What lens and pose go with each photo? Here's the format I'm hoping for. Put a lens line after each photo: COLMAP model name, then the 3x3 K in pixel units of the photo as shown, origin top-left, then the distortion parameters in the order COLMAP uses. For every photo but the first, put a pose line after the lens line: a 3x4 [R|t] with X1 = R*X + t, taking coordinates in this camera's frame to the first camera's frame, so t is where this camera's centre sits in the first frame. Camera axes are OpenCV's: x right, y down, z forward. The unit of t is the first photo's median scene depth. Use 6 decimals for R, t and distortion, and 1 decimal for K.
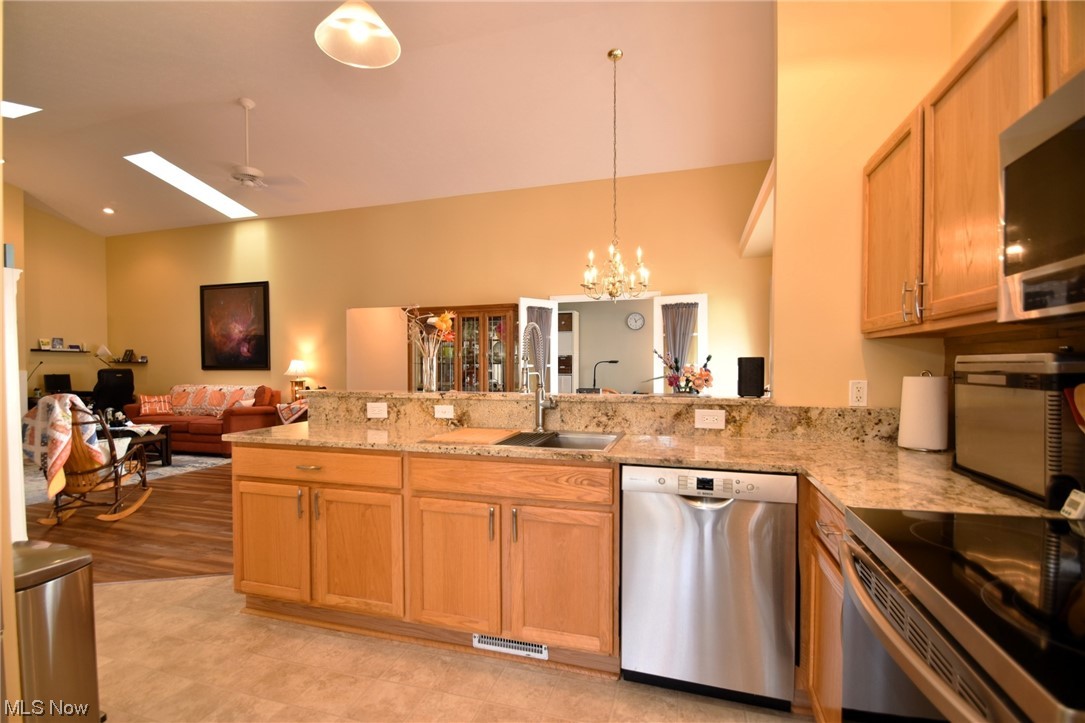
lens RADIAL K [[501.6, 0, 538.9], [0, 501.6, 375.7], [0, 0, 1]] dist [-0.000346, -0.012140]
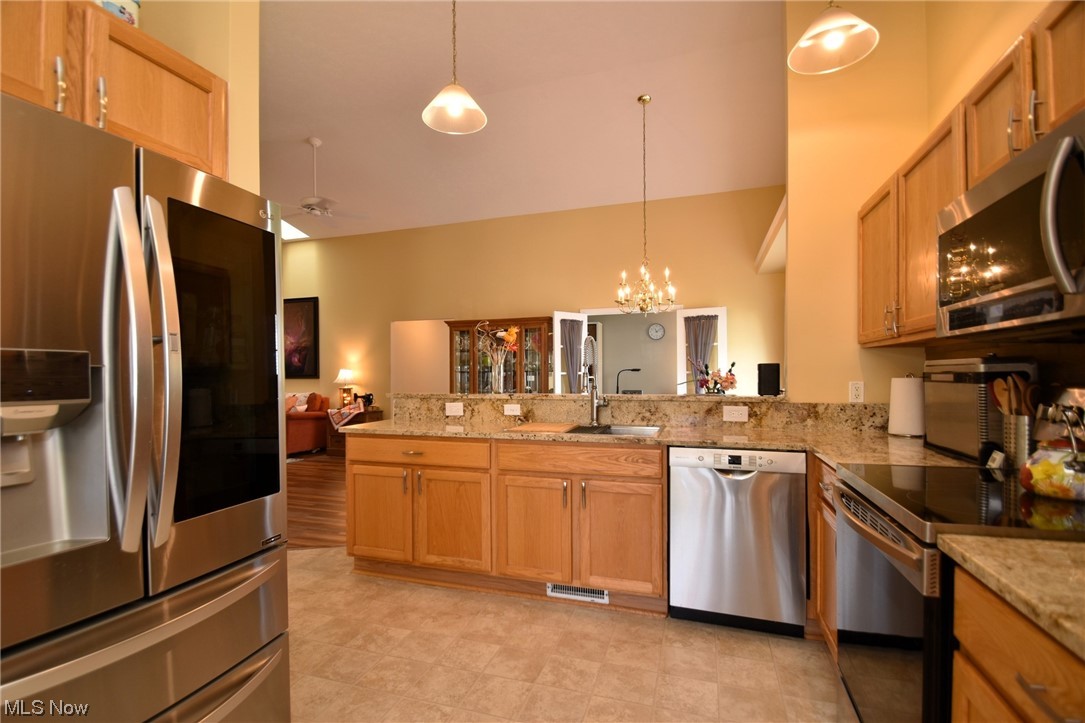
lens RADIAL K [[501.6, 0, 538.9], [0, 501.6, 375.7], [0, 0, 1]] dist [-0.000346, -0.012140]
pose [[0.999669, -0.002884, -0.025547, -0.113747], [0.002398, 0.999816, -0.019017, 0.015909], [0.025597, 0.018949, 0.999493, -0.252872]]
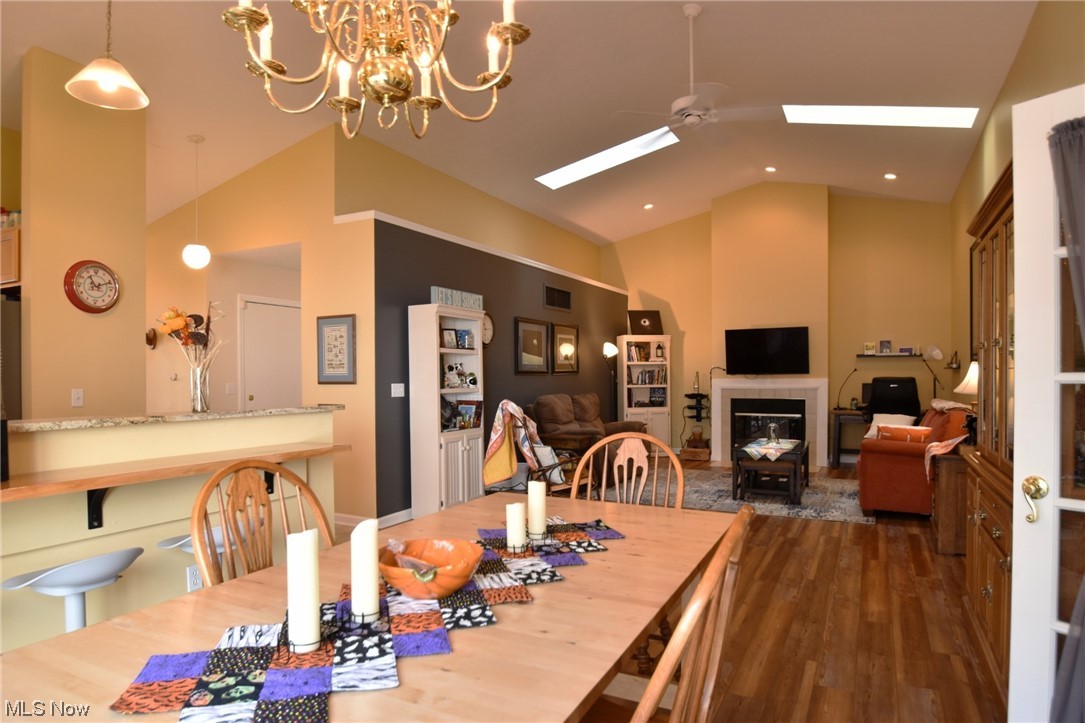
lens RADIAL K [[644.1, 0, 536.6], [0, 644.1, 380.1], [0, 0, 1]] dist [-0.004314, -0.000599]
pose [[-0.182172, 0.011295, -0.983202, 0.825403], [-0.016454, 0.999759, 0.014534, -0.052077], [0.983129, 0.018826, -0.181942, 2.196115]]
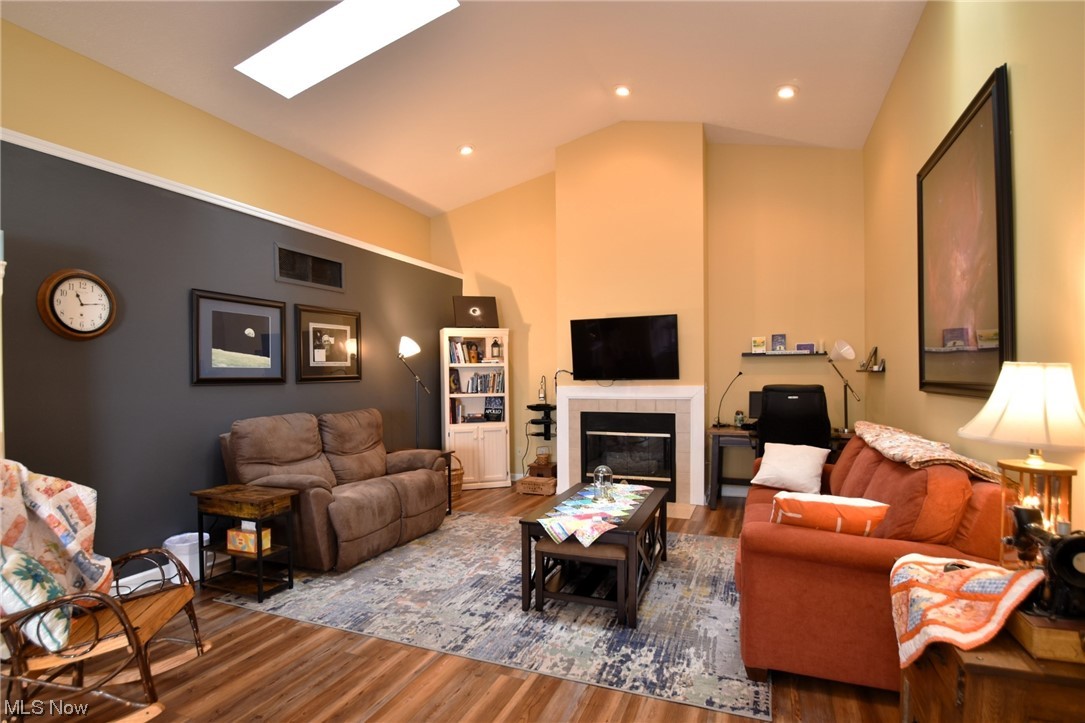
lens RADIAL K [[559.6, 0, 524.7], [0, 559.6, 378.3], [0, 0, 1]] dist [0.004106, -0.019870]
pose [[-0.101734, 0.009715, -0.994764, -0.778054], [-0.012613, 0.999859, 0.011055, -0.083282], [0.994732, 0.013672, -0.101597, 2.682154]]
